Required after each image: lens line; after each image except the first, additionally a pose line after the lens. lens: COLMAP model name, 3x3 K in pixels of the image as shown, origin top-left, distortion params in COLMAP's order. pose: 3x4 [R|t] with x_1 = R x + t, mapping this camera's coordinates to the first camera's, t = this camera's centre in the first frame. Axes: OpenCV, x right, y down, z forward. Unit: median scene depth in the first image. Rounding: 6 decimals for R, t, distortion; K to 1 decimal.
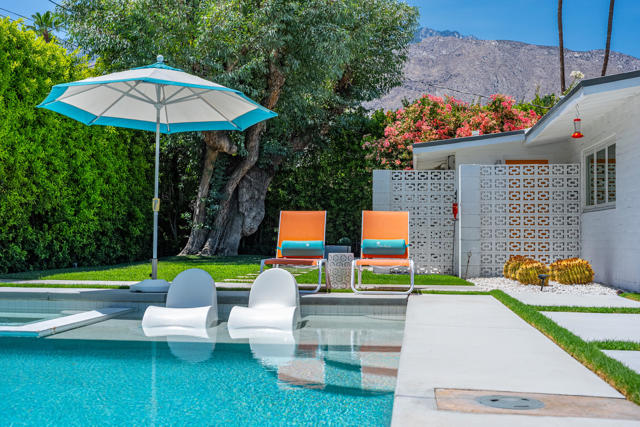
lens RADIAL K [[830.3, 0, 320.0], [0, 830.3, 213.5], [0, 0, 1]] dist [0.002743, 0.012102]
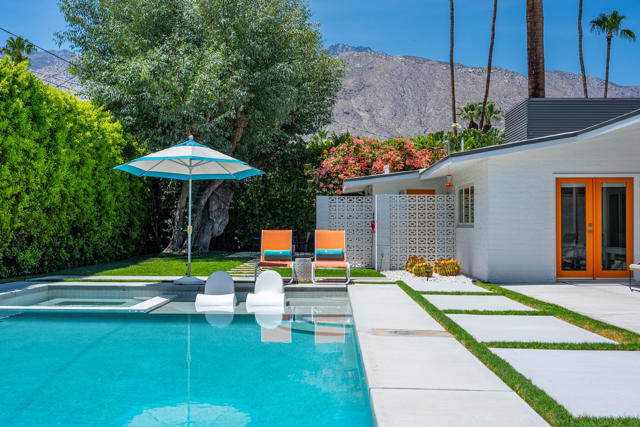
lens RADIAL K [[727.9, 0, 320.0], [0, 727.9, 213.5], [0, 0, 1]] dist [0.020837, -0.000680]
pose [[0.995388, -0.001359, 0.095916, -0.056316], [0.000284, 0.999937, 0.011224, -0.039215], [-0.095926, -0.011145, 0.995326, -0.285957]]
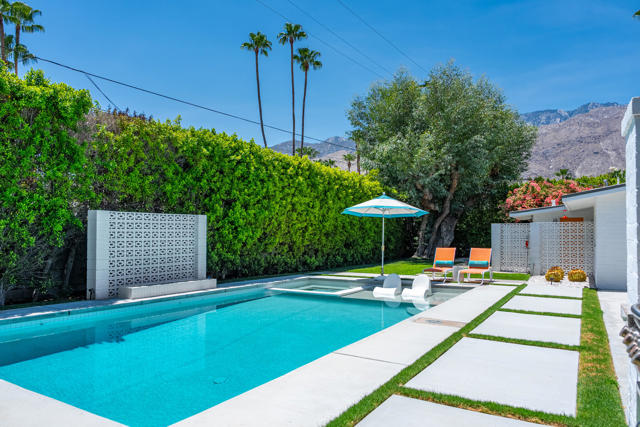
lens RADIAL K [[456.5, 0, 317.7], [0, 456.5, 232.7], [0, 0, 1]] dist [-0.002102, -0.001534]
pose [[0.913689, -0.007989, -0.406335, 0.144625], [0.016055, 0.999736, 0.016447, -0.060441], [0.406096, -0.021551, 0.913576, -0.300594]]
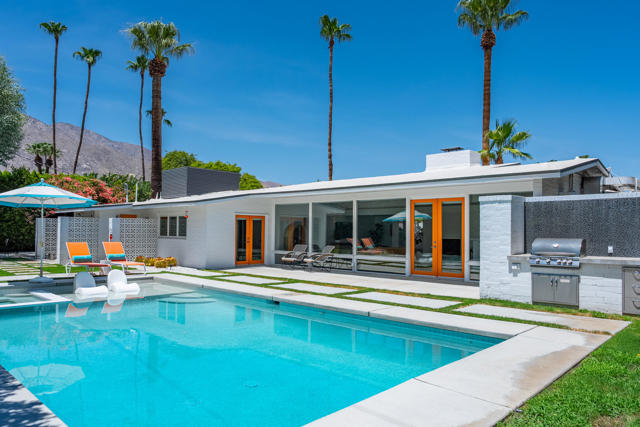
lens RADIAL K [[443.9, 0, 318.6], [0, 443.9, 226.9], [0, 0, 1]] dist [-0.007108, -0.002512]
pose [[0.601292, 0.010363, 0.798962, -0.479816], [-0.033601, 0.999359, 0.012326, -0.067508], [-0.798323, -0.034257, 0.601255, -0.229118]]
